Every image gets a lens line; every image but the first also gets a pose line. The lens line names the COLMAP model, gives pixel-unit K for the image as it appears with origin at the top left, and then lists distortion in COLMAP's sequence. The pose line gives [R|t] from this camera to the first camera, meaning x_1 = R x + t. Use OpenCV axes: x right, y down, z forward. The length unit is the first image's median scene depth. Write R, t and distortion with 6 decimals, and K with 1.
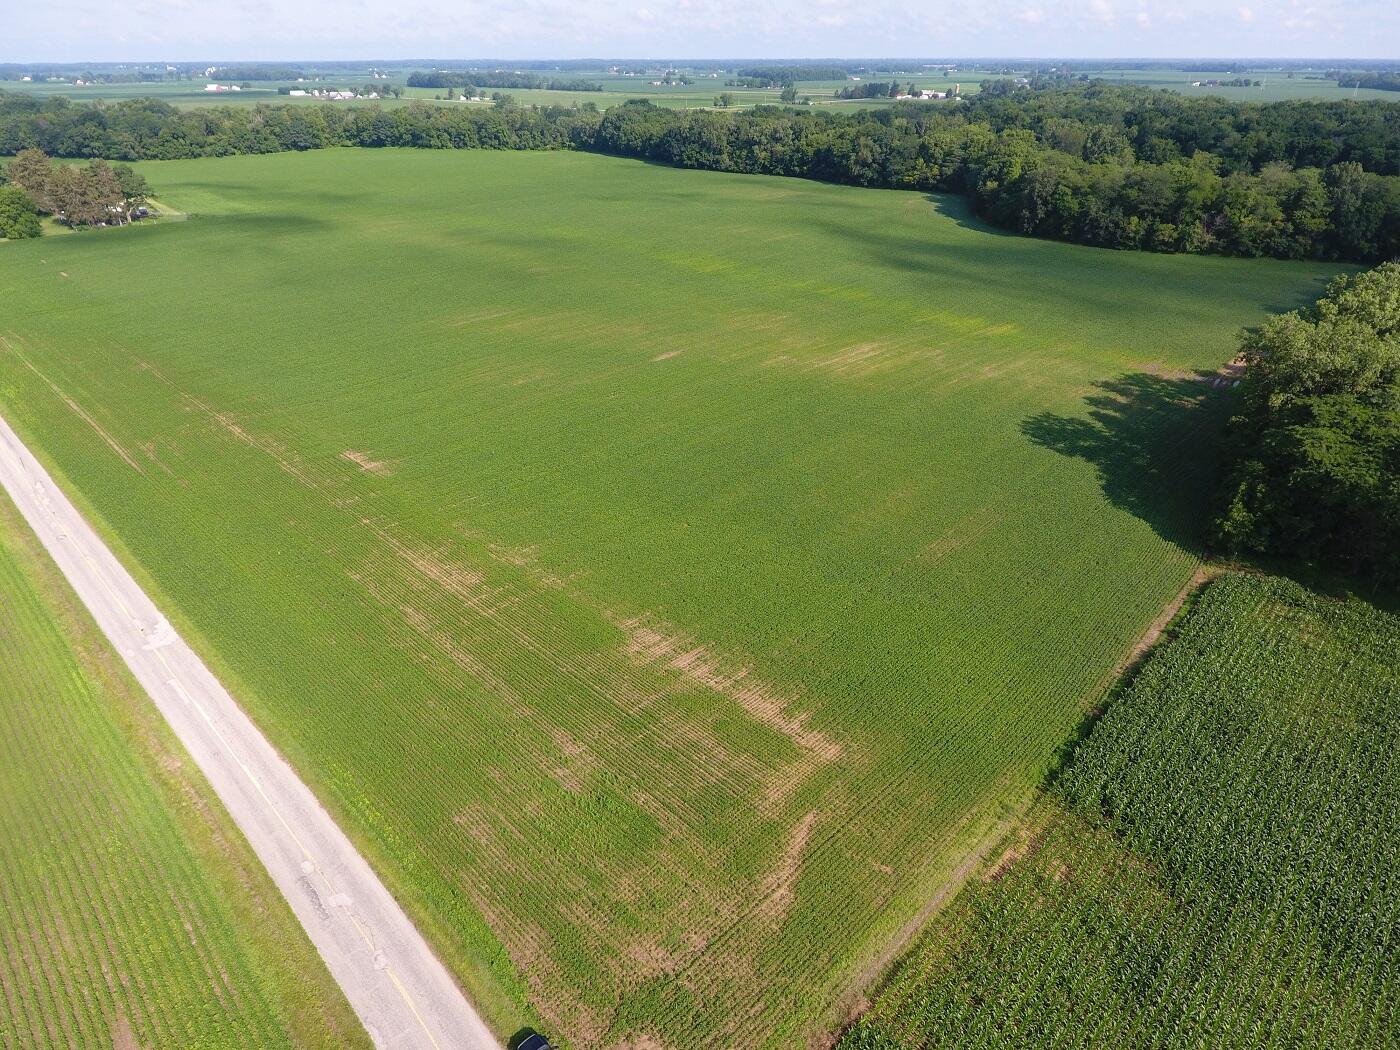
lens RADIAL K [[819.5, 0, 700.7], [0, 819.5, 522.6], [0, 0, 1]] dist [0.000477, -0.001915]
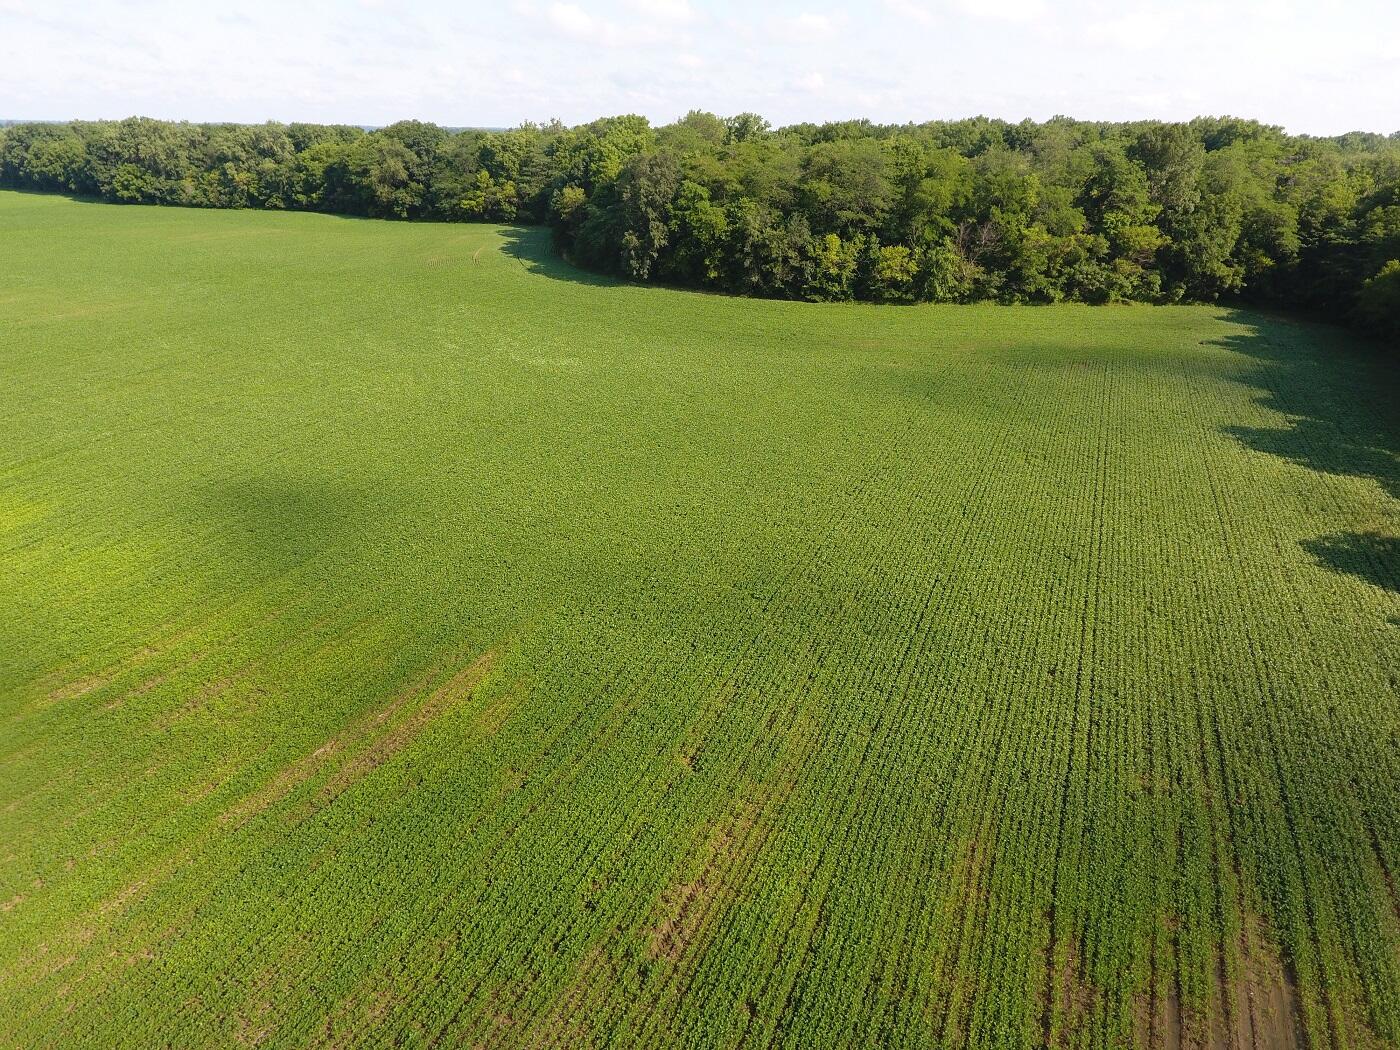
lens RADIAL K [[819.5, 0, 698.4], [0, 819.5, 526.3], [0, 0, 1]] dist [0.000477, -0.001915]
pose [[0.939059, -0.135722, 0.315829, 0.256595], [0.156627, 0.986779, -0.041652, -0.180315], [-0.306001, 0.088581, 0.947901, 0.537078]]
